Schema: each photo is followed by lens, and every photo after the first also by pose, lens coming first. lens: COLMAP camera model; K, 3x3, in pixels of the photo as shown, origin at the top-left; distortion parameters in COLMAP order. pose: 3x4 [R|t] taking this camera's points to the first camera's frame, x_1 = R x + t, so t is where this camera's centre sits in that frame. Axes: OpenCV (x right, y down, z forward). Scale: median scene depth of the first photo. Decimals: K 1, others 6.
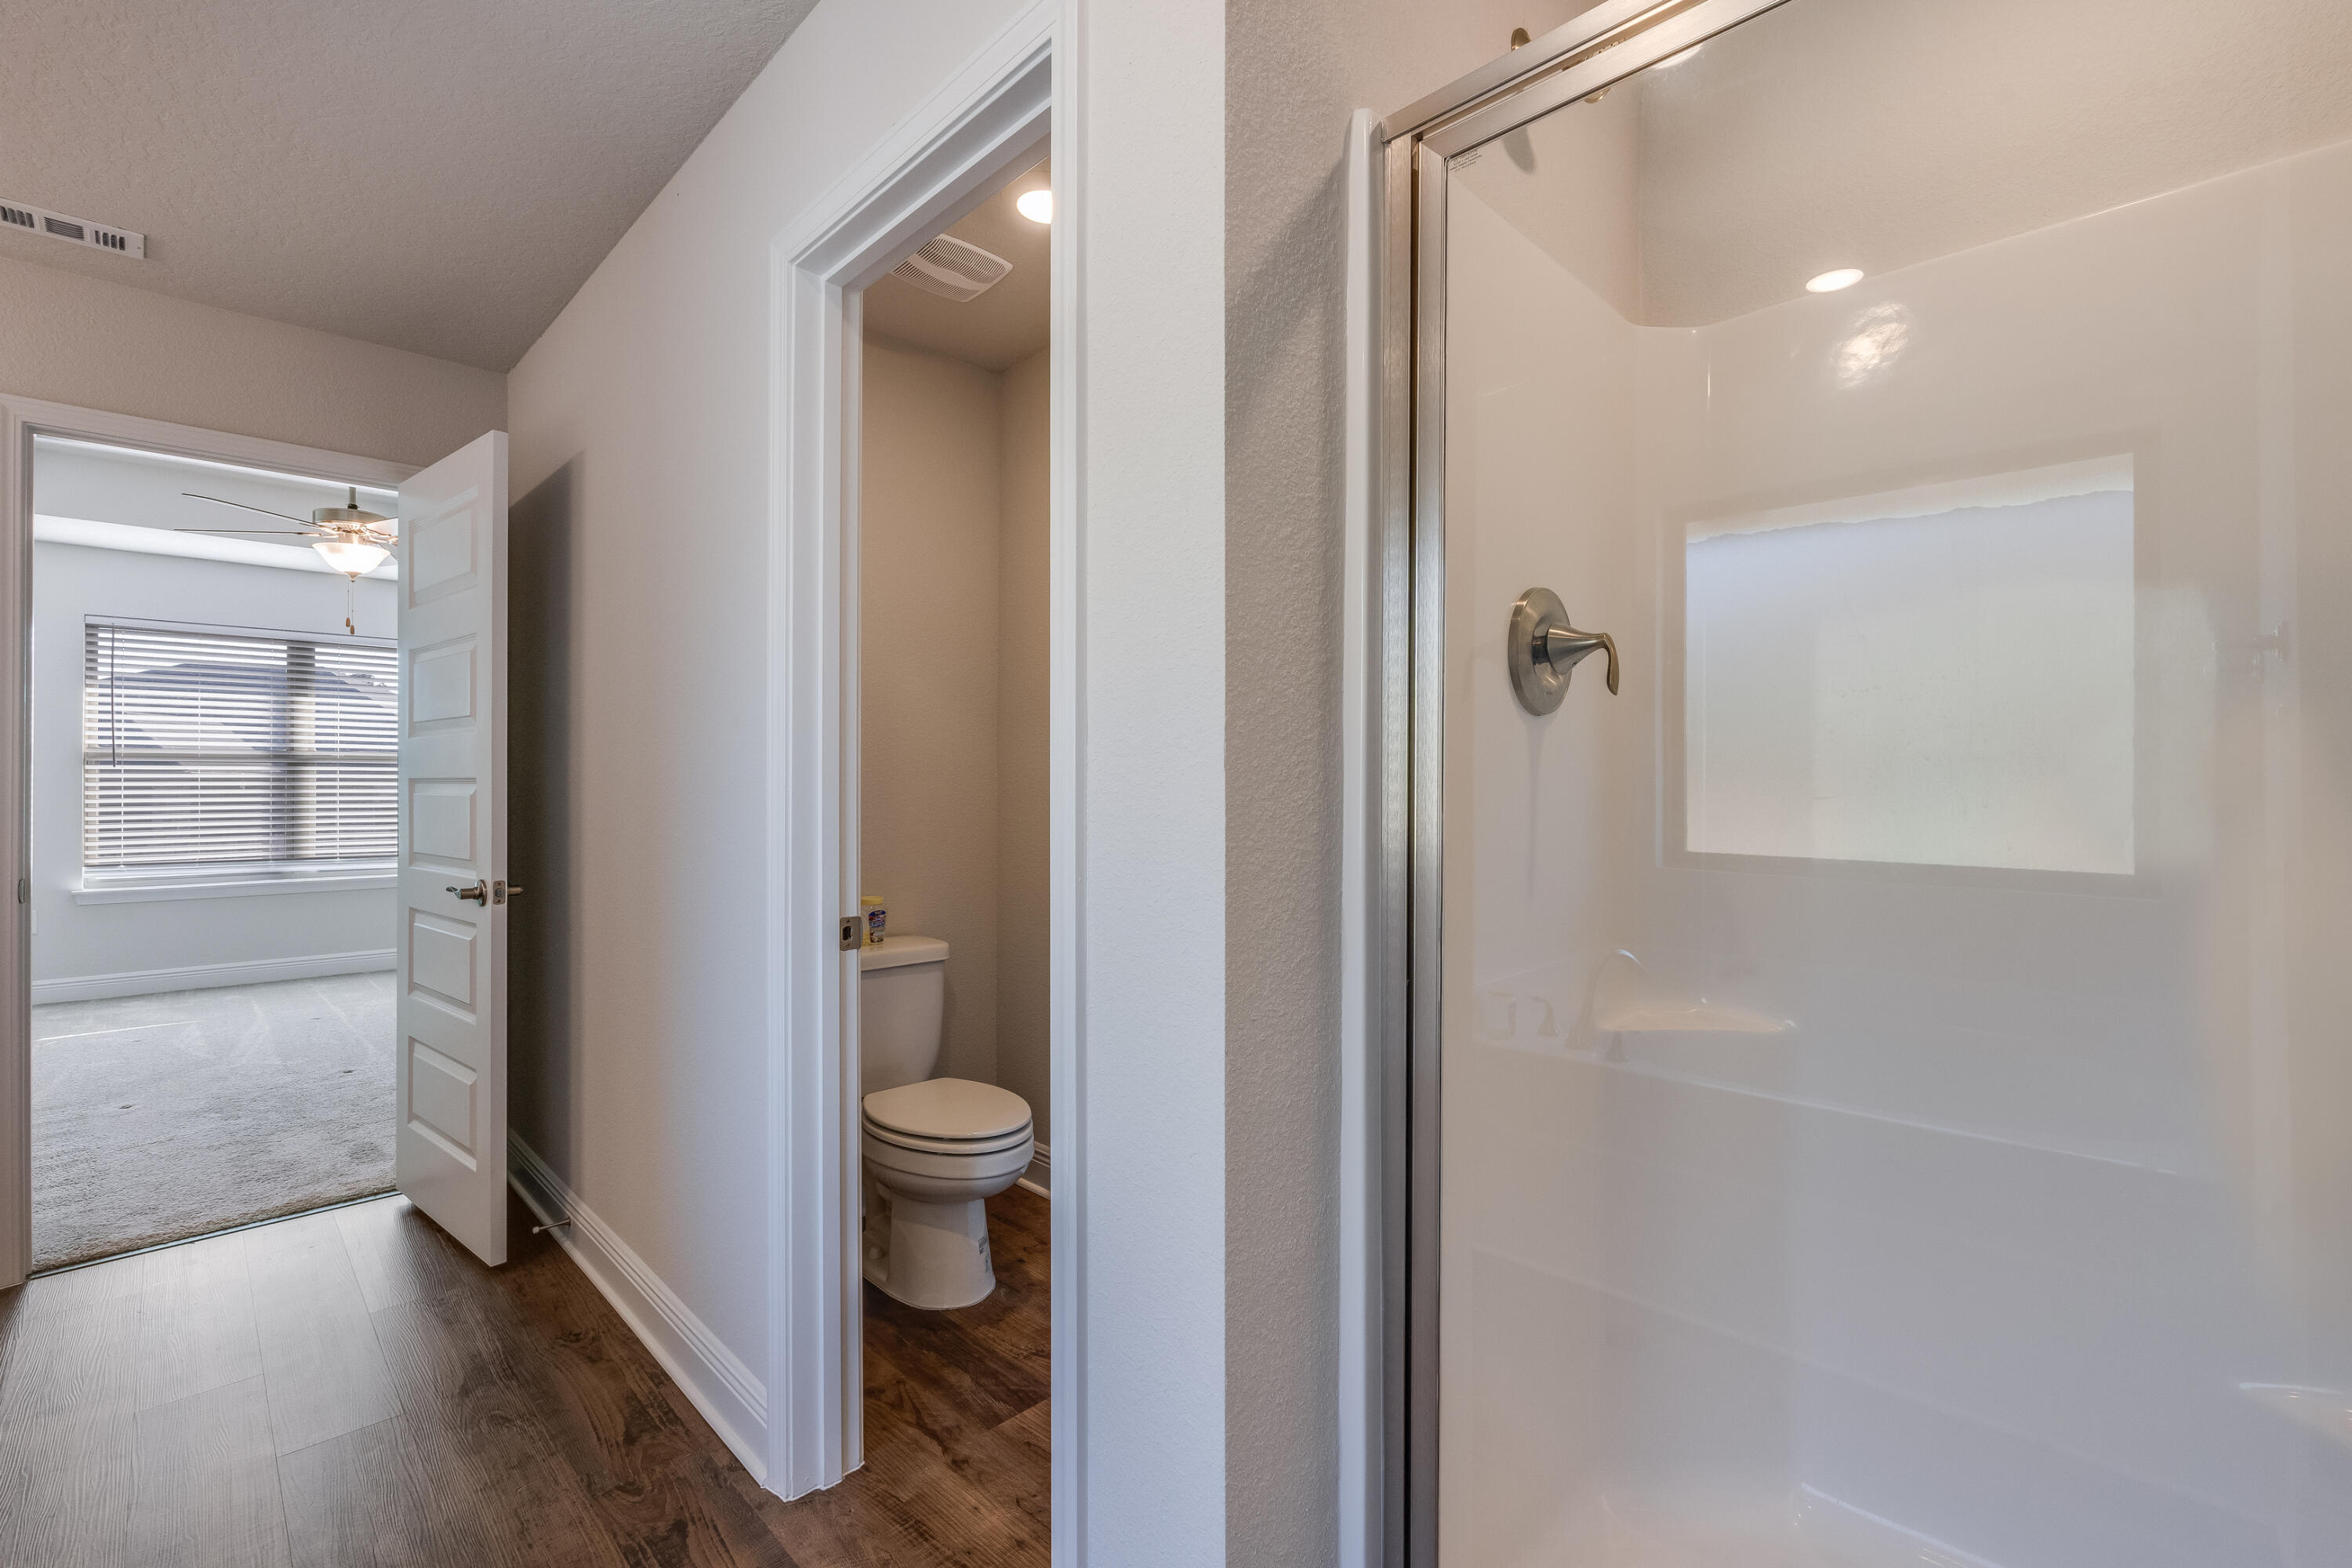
lens RADIAL K [[956.7, 0, 1164.0], [0, 956.7, 792.9], [0, 0, 1]] dist [0.004521, -0.000384]
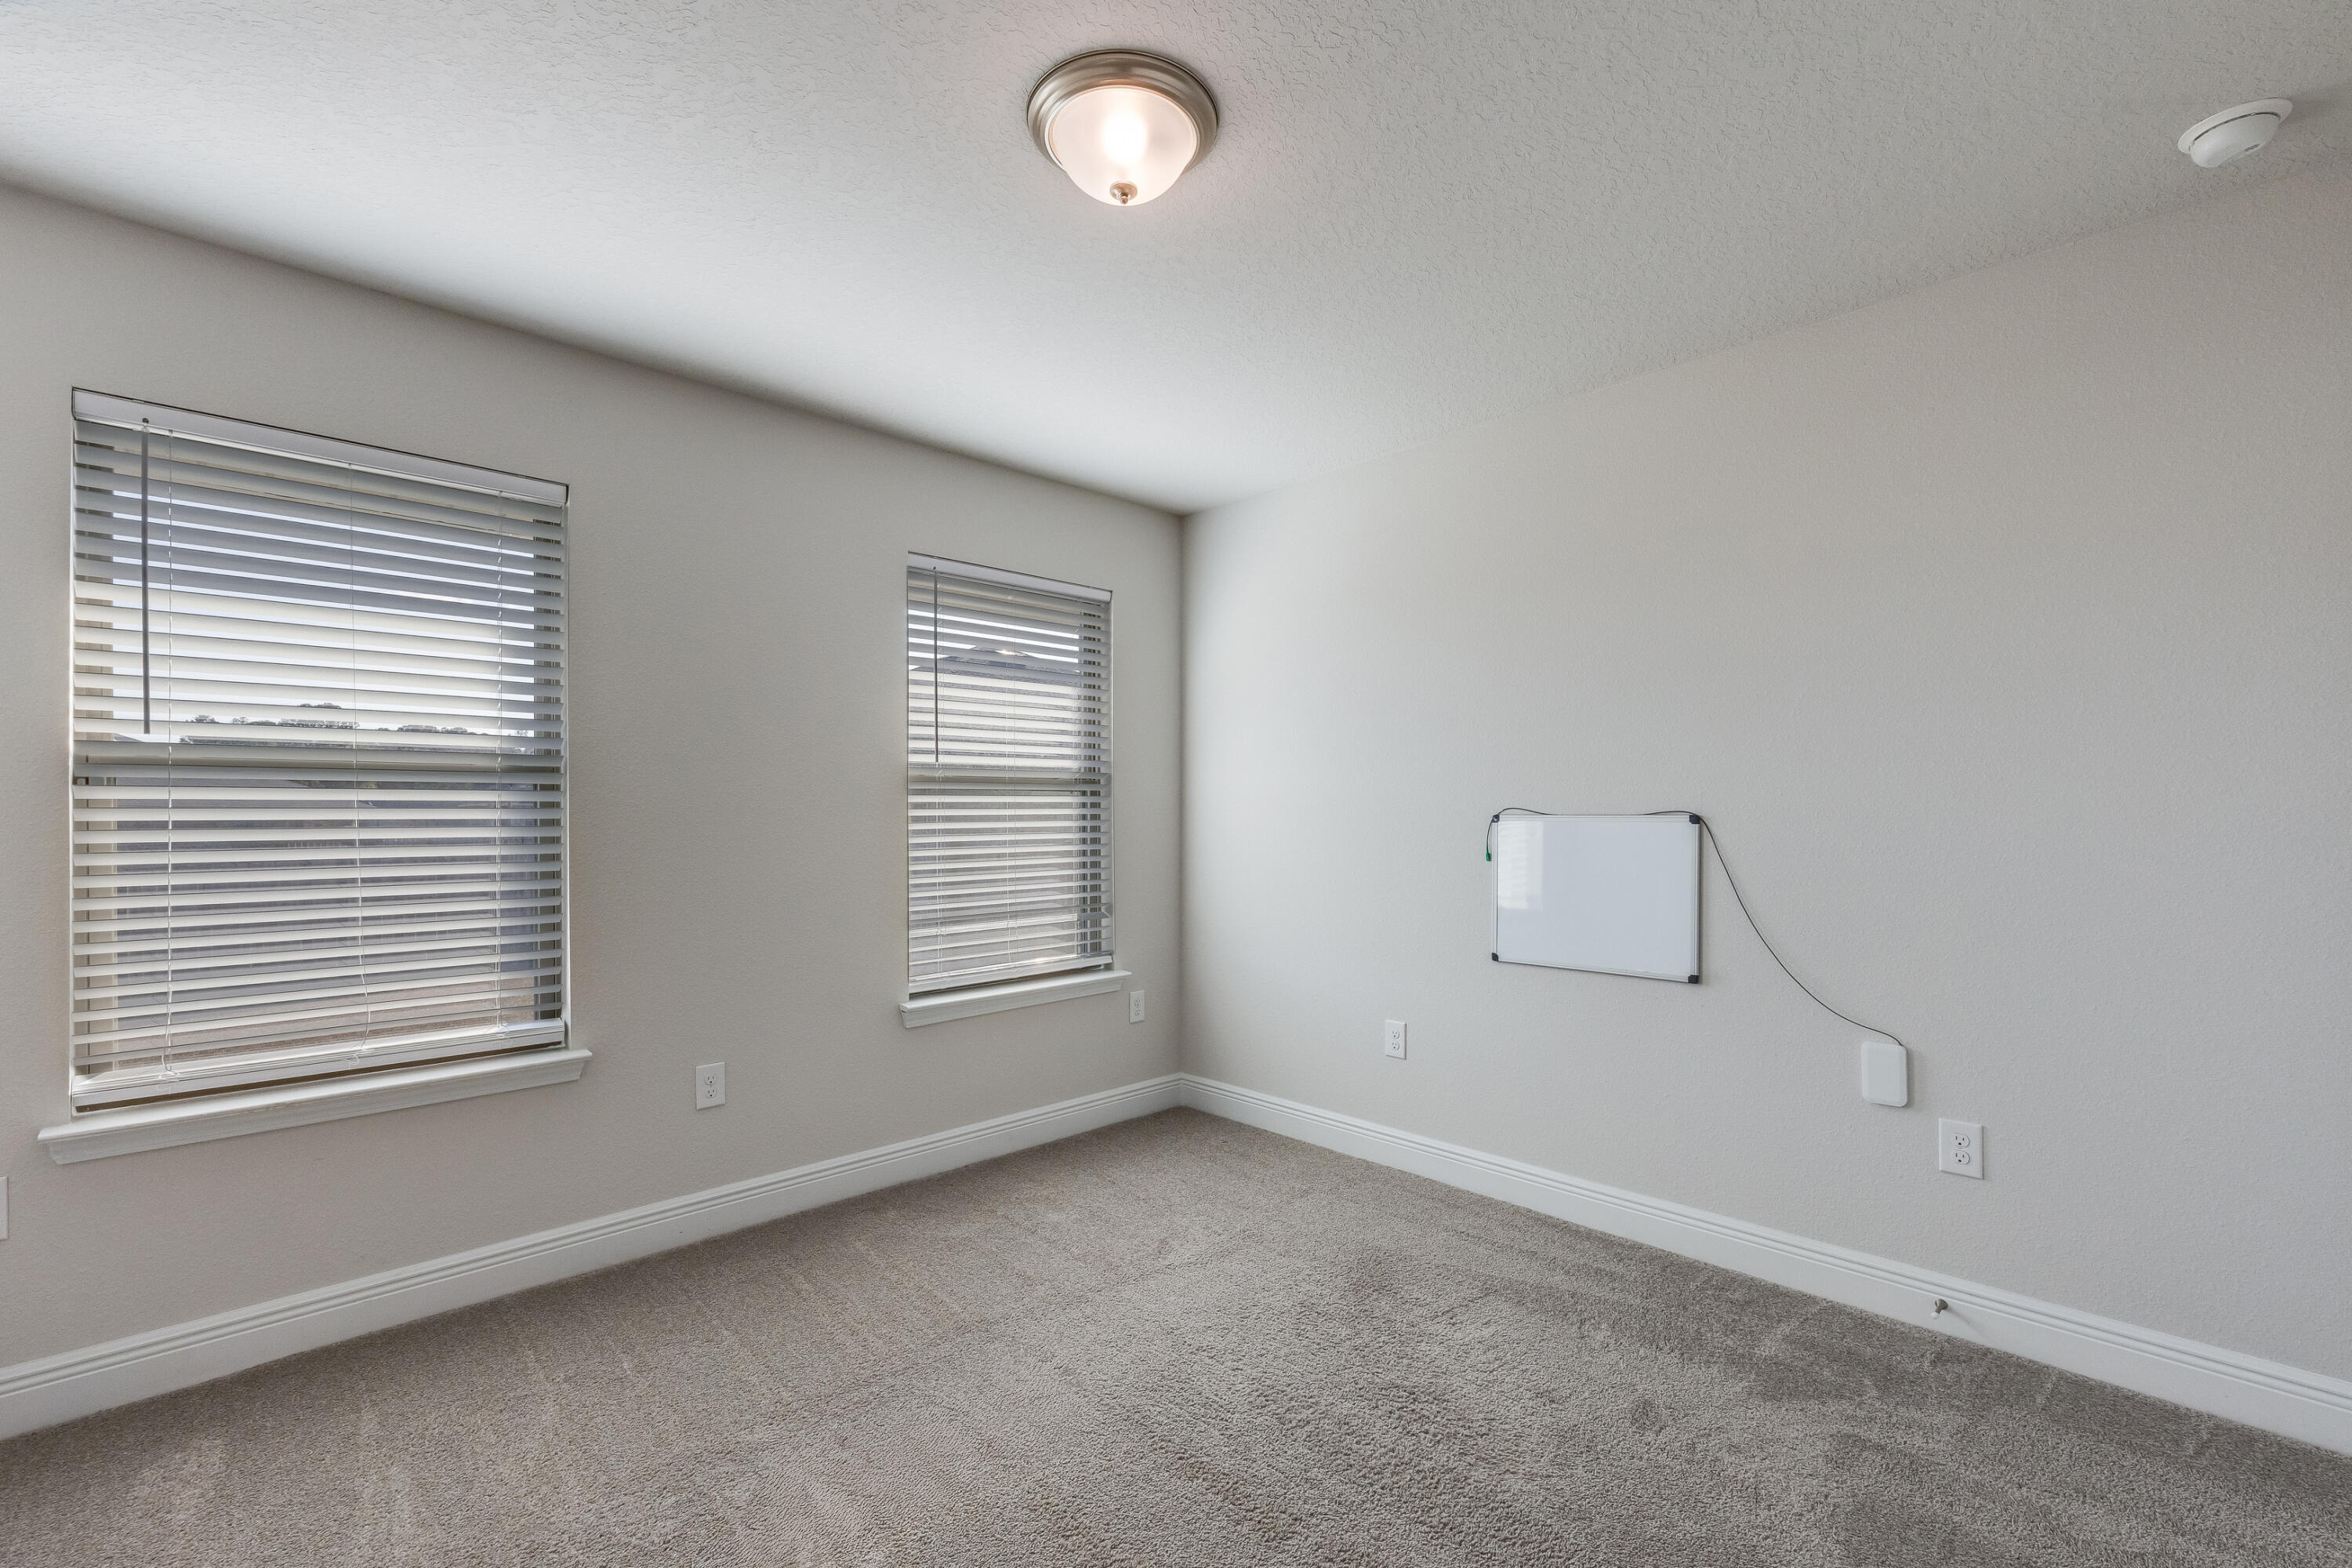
lens RADIAL K [[956.7, 0, 1164.0], [0, 956.7, 792.9], [0, 0, 1]] dist [0.004521, -0.000384]
pose [[0.997557, -0.006150, -0.069591, -0.830877], [0.004558, 0.999725, -0.023018, -0.020959], [0.069713, 0.022645, 0.997310, 0.812102]]
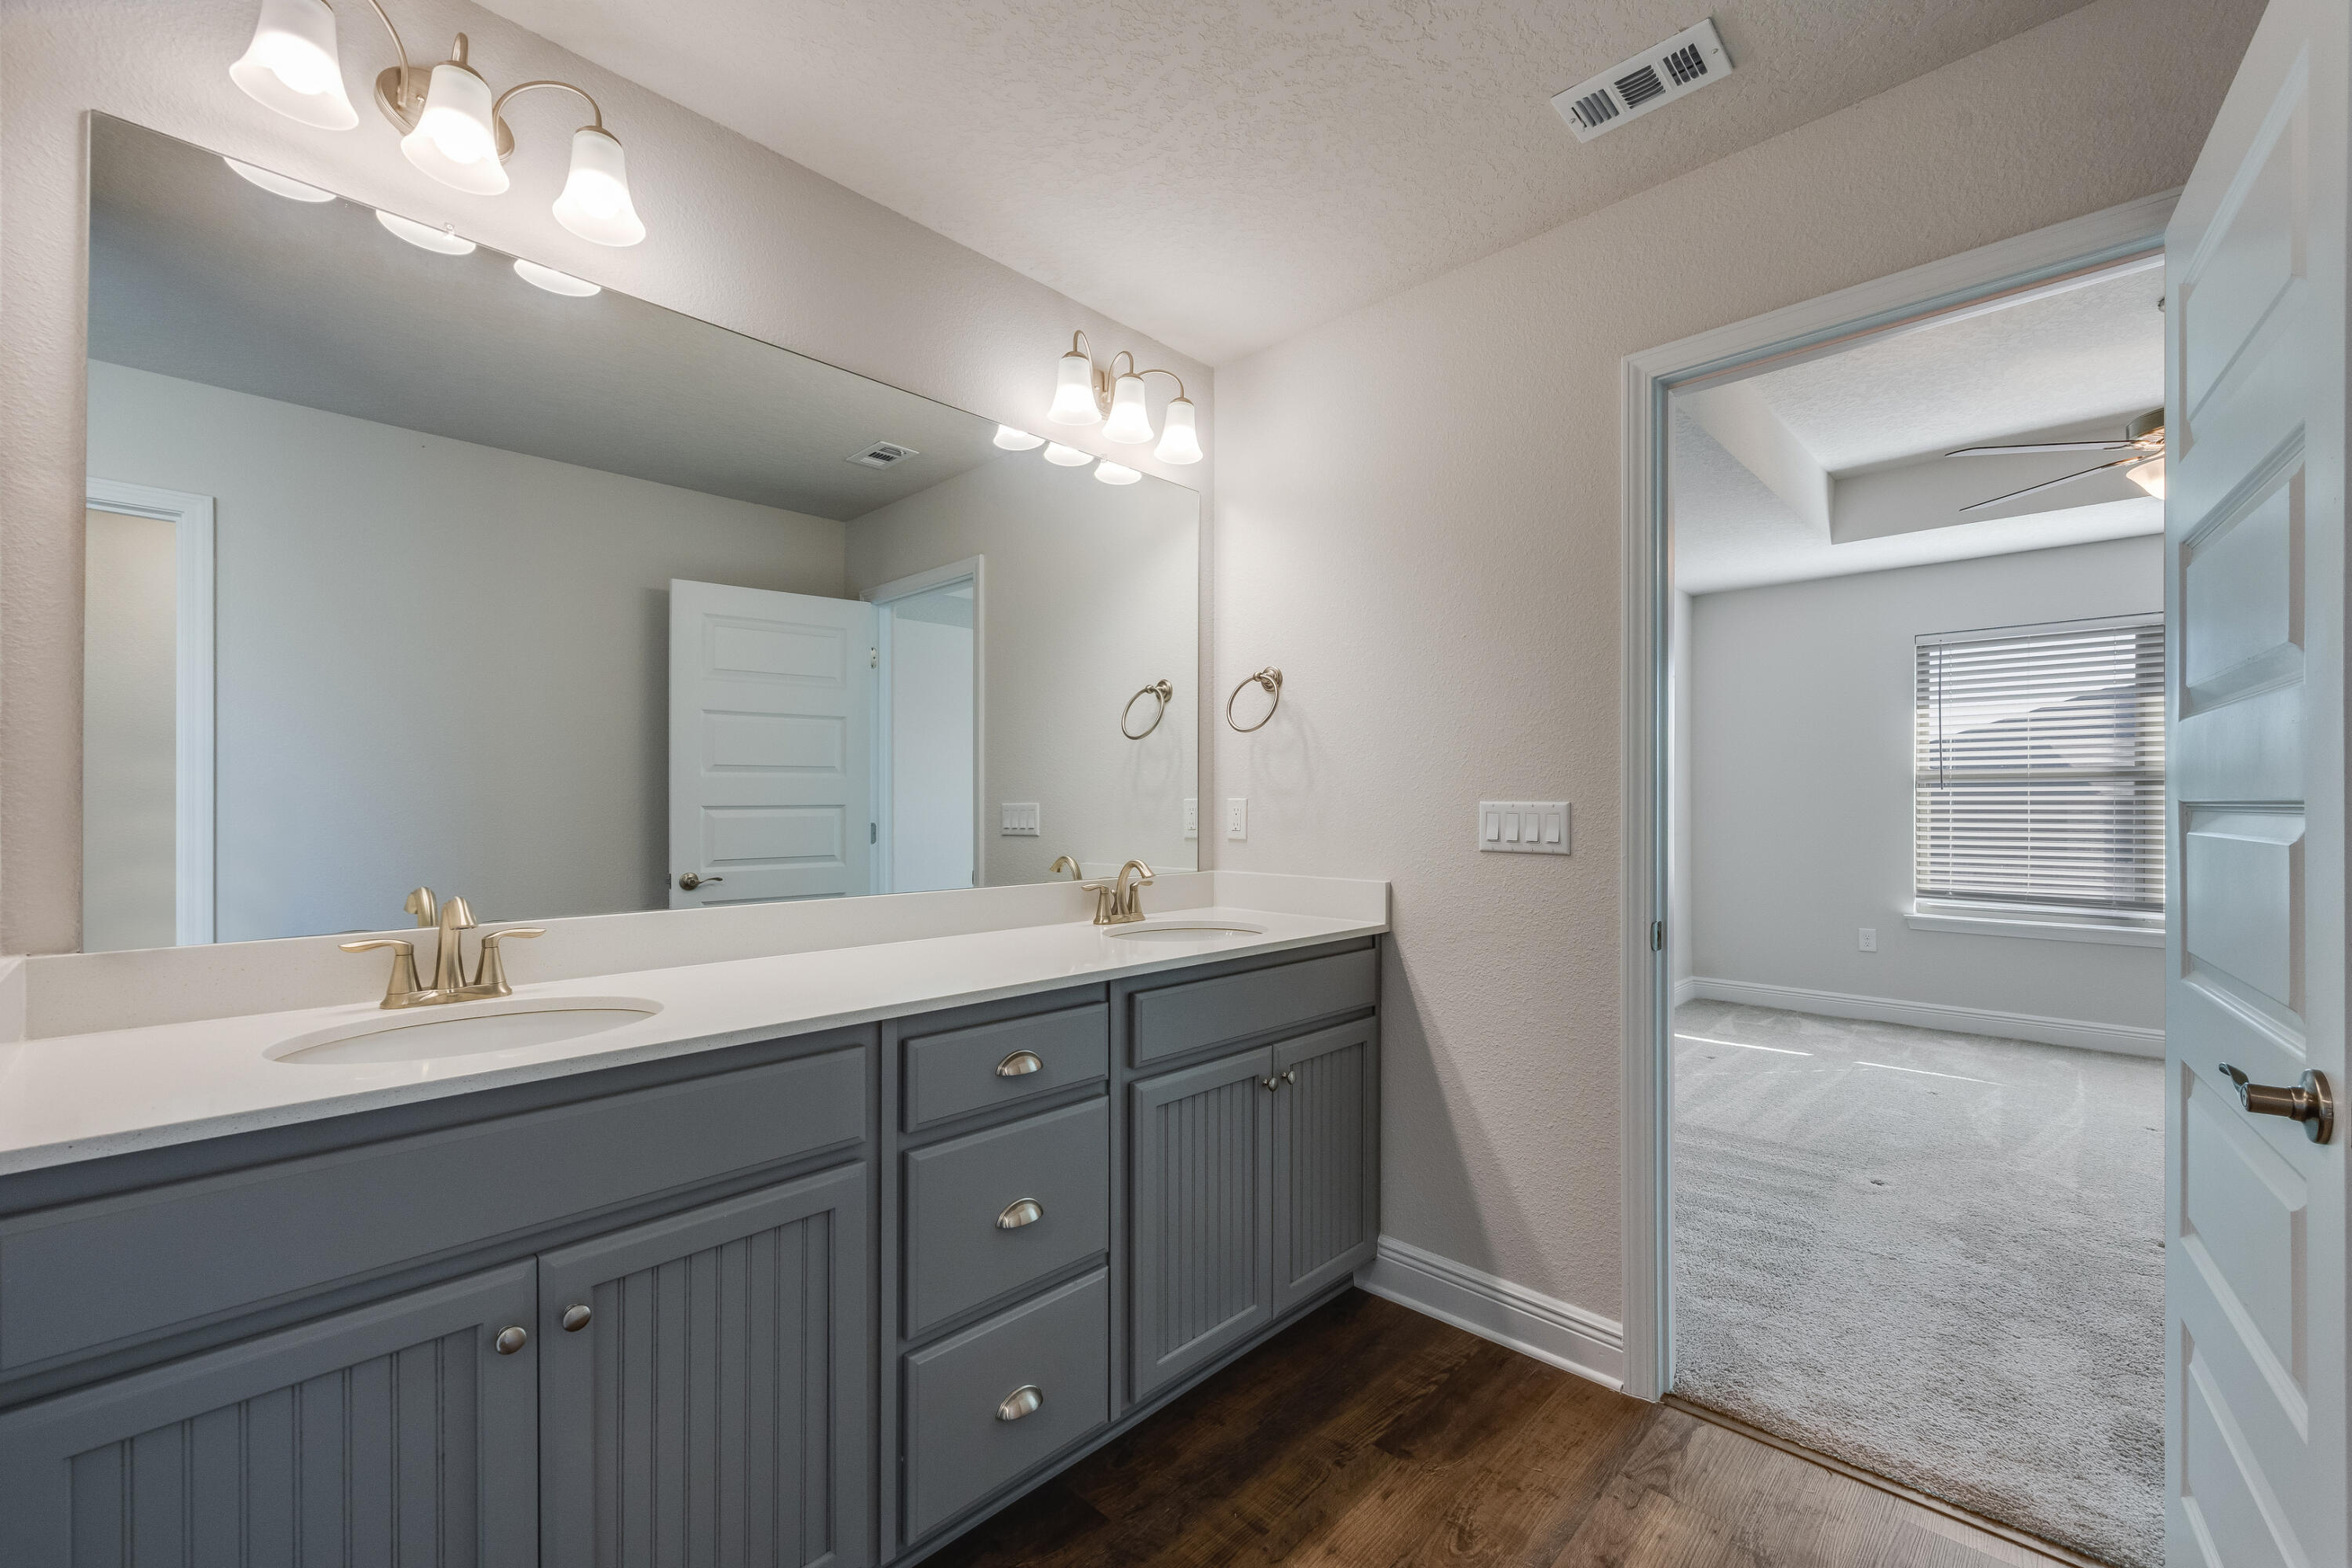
lens RADIAL K [[956.7, 0, 1164.0], [0, 956.7, 792.9], [0, 0, 1]] dist [0.004521, -0.000384]
pose [[0.001288, -0.010148, -0.999948, -0.171704], [-0.013083, 0.999863, -0.010164, -0.004606], [0.999914, 0.013095, 0.001155, 0.281096]]
